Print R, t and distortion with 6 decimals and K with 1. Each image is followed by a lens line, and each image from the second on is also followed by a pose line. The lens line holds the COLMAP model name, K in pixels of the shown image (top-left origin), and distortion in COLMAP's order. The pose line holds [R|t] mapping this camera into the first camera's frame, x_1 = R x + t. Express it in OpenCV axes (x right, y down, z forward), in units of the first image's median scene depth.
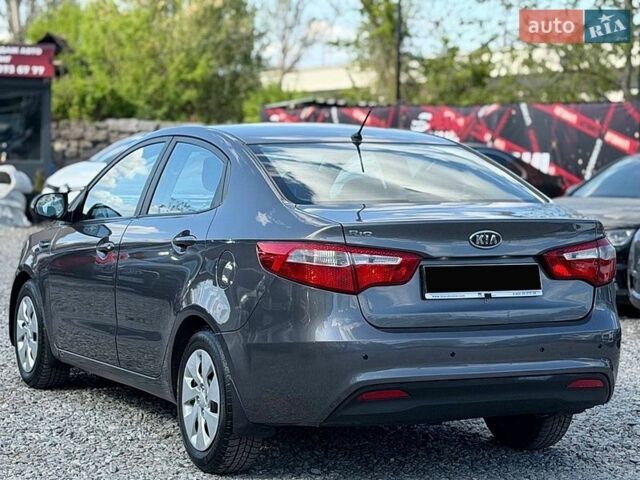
lens RADIAL K [[1659.8, 0, 320.0], [0, 1659.8, 240.0], [0, 0, 1]] dist [0.064585, -0.122433]
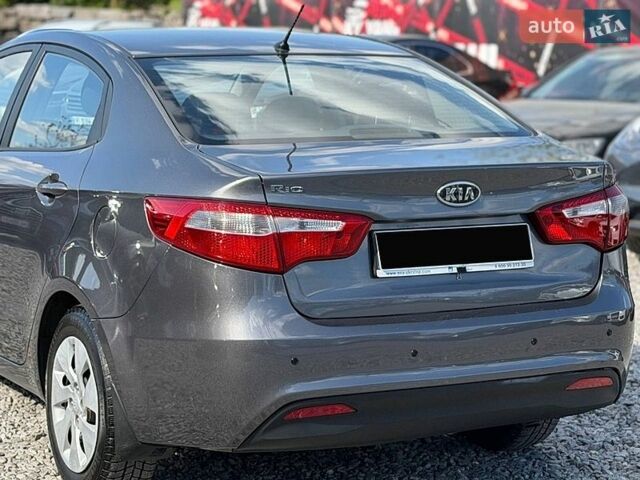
lens RADIAL K [[1659.8, 0, 320.0], [0, 1659.8, 240.0], [0, 0, 1]] dist [0.064585, -0.122433]
pose [[0.999154, -0.006104, 0.040676, 0.008533], [0.003229, 0.997515, 0.070383, -0.029771], [-0.041005, -0.070192, 0.996690, 0.258227]]
